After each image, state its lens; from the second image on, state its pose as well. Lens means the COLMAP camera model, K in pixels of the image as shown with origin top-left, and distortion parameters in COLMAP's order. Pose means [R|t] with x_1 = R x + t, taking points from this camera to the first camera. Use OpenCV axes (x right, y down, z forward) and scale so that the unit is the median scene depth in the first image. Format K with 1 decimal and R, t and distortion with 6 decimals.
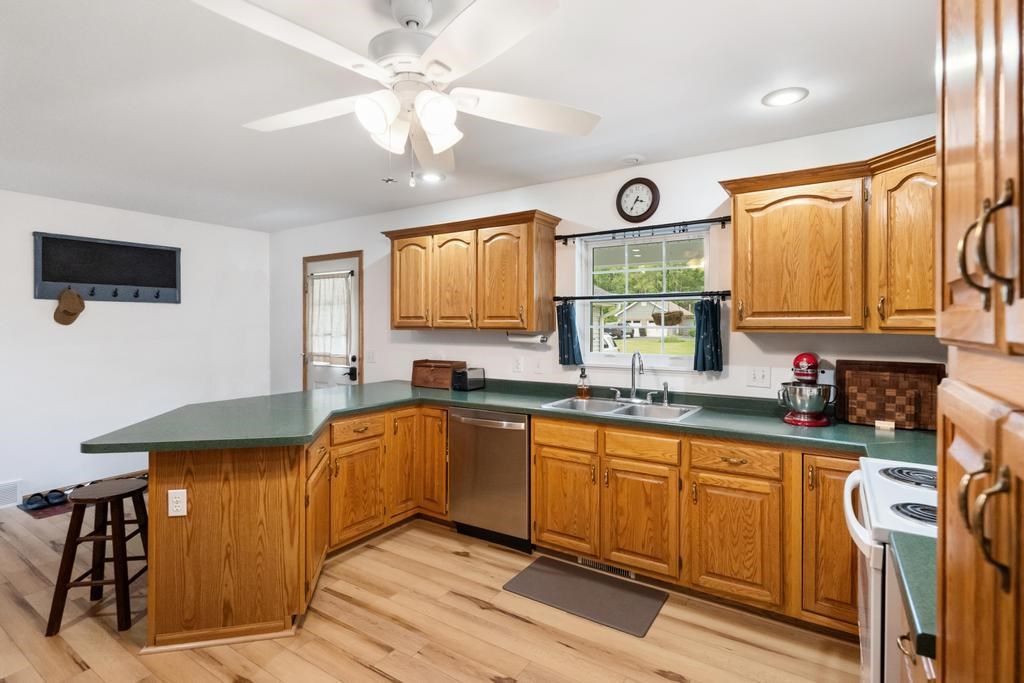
lens RADIAL K [[493.8, 0, 509.0], [0, 493.8, 324.6], [0, 0, 1]] dist [0.000953, 0.000013]
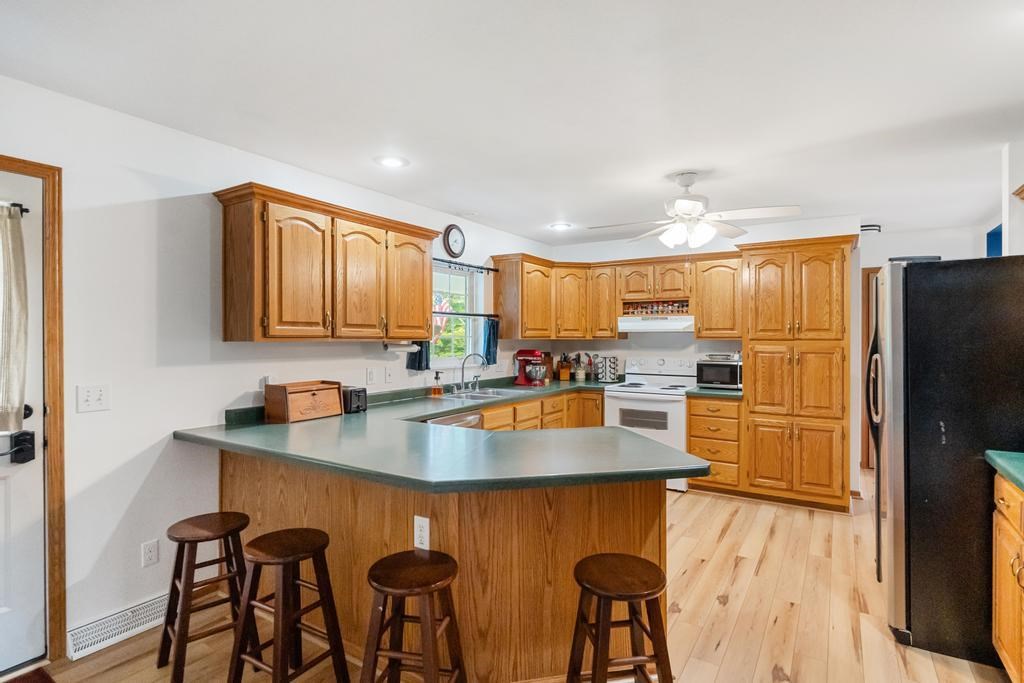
lens RADIAL K [[524.5, 0, 513.7], [0, 524.5, 338.4], [0, 0, 1]] dist [-0.003040, -0.000032]
pose [[-0.017071, -0.001706, 0.999853, -1.158336], [-0.000715, 0.999998, 0.001694, 0.006745], [-0.999854, -0.000686, -0.017072, 0.869879]]
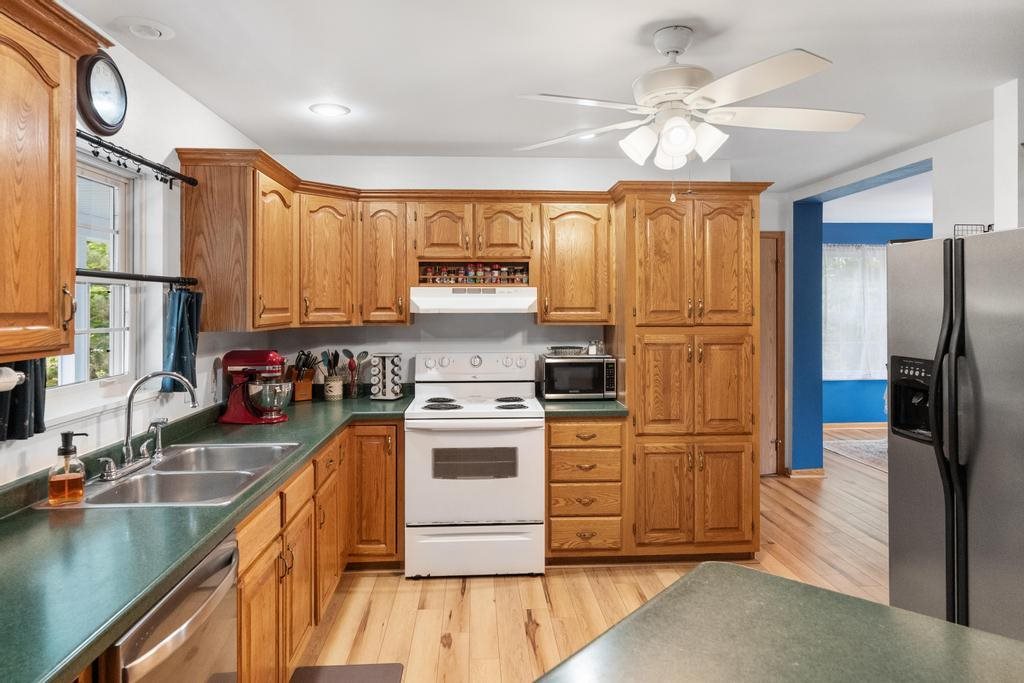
lens RADIAL K [[637.0, 0, 519.7], [0, 637.0, 302.9], [0, 0, 1]] dist [-0.001883, -0.002583]
pose [[-0.603389, 0.005307, 0.797429, -0.557455], [0.001780, 0.999984, -0.005308, -0.022549], [-0.797445, -0.001783, -0.603389, 1.060204]]
